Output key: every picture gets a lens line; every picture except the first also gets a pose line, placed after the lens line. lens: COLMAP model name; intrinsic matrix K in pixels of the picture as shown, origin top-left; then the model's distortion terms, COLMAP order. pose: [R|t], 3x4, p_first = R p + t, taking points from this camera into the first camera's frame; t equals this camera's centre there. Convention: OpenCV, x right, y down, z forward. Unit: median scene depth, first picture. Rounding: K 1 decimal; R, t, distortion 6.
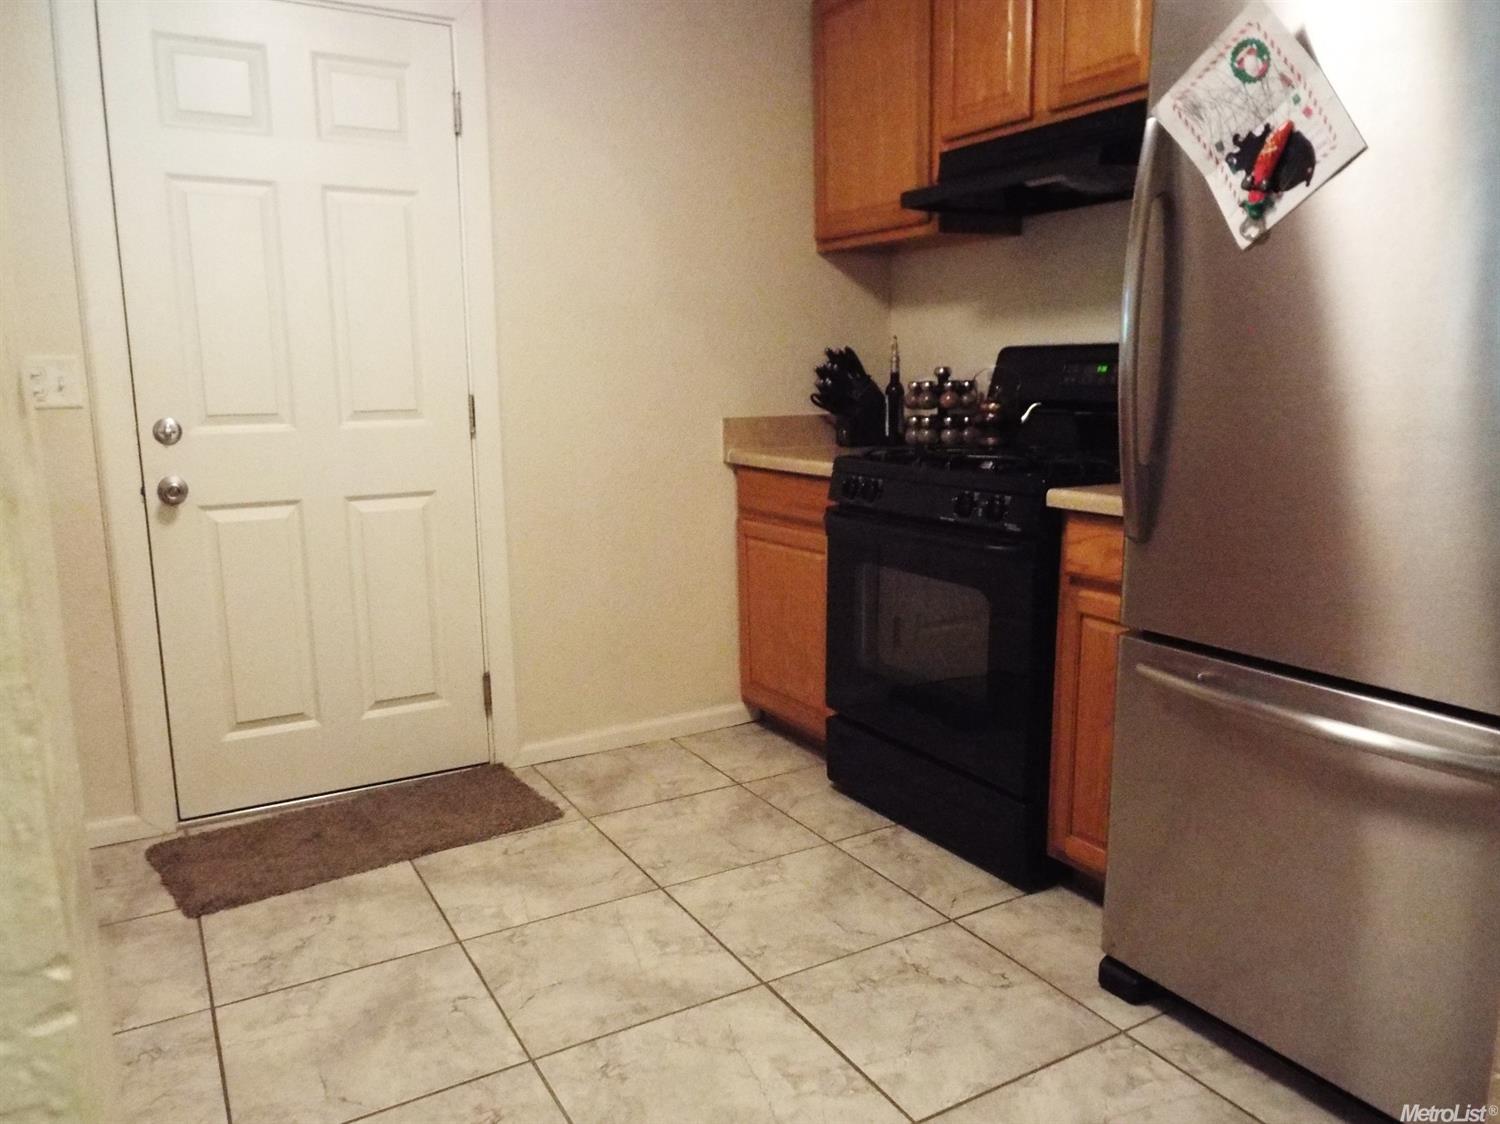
lens RADIAL K [[1077.1, 0, 750.0], [0, 1077.1, 562.0], [0, 0, 1]] dist [-0.046084, 0.061313]
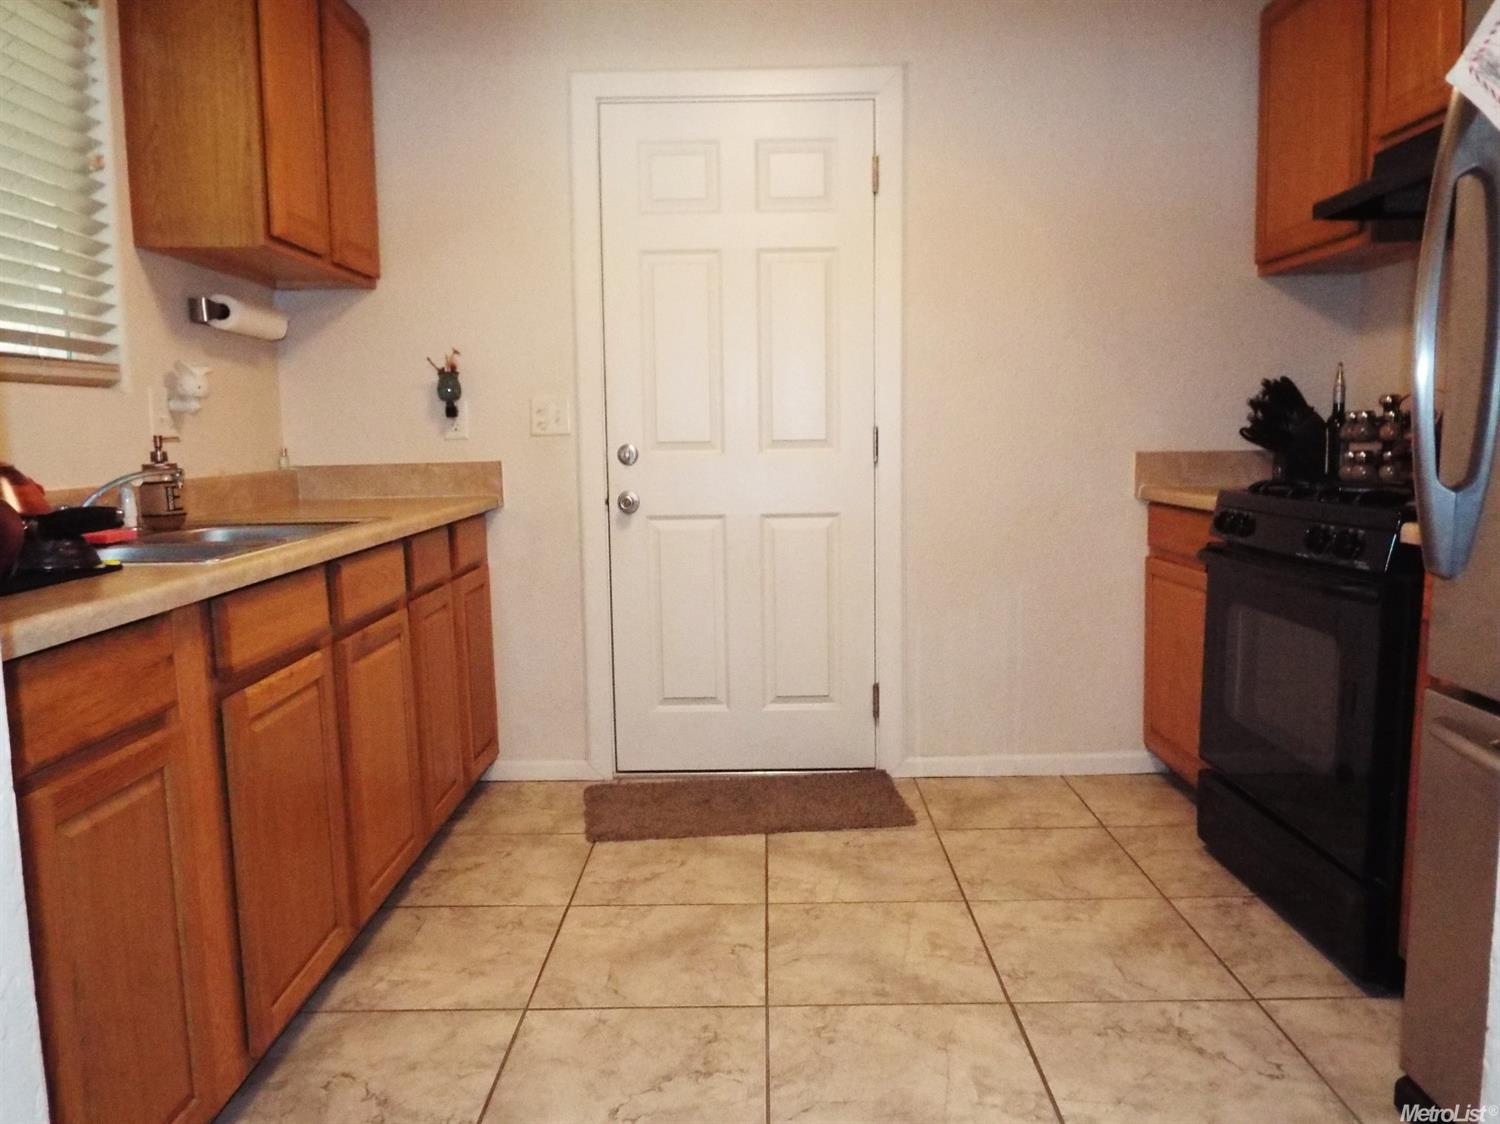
lens RADIAL K [[1075.1, 0, 750.0], [0, 1075.1, 562.0], [0, 0, 1]] dist [-0.029376, 0.011125]
pose [[0.861043, 0.056709, -0.505360, 0.213675], [-0.081158, 0.996350, -0.026472, 0.023662], [0.502014, 0.063808, 0.862503, -0.001437]]
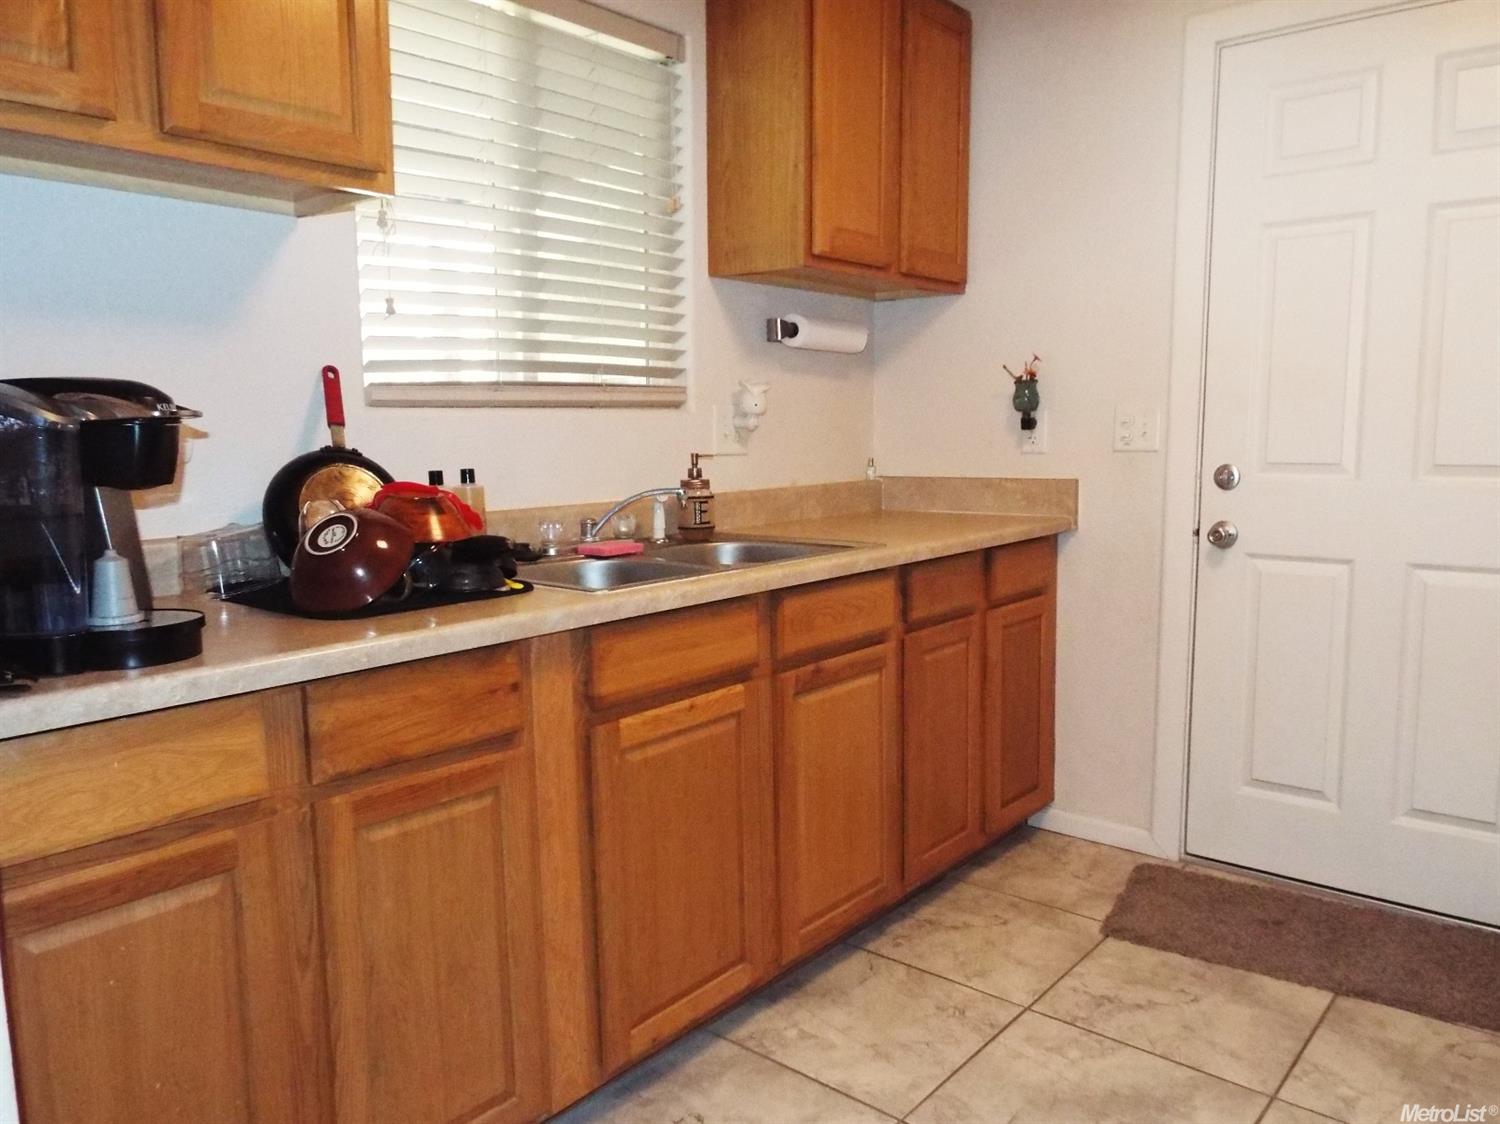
lens RADIAL K [[1075.1, 0, 750.0], [0, 1075.1, 562.0], [0, 0, 1]] dist [-0.029376, 0.011125]
pose [[0.331519, 0.120571, -0.935712, 0.262386], [-0.154746, 0.985317, 0.072137, -0.044394], [0.930671, 0.120883, 0.345309, 0.229686]]
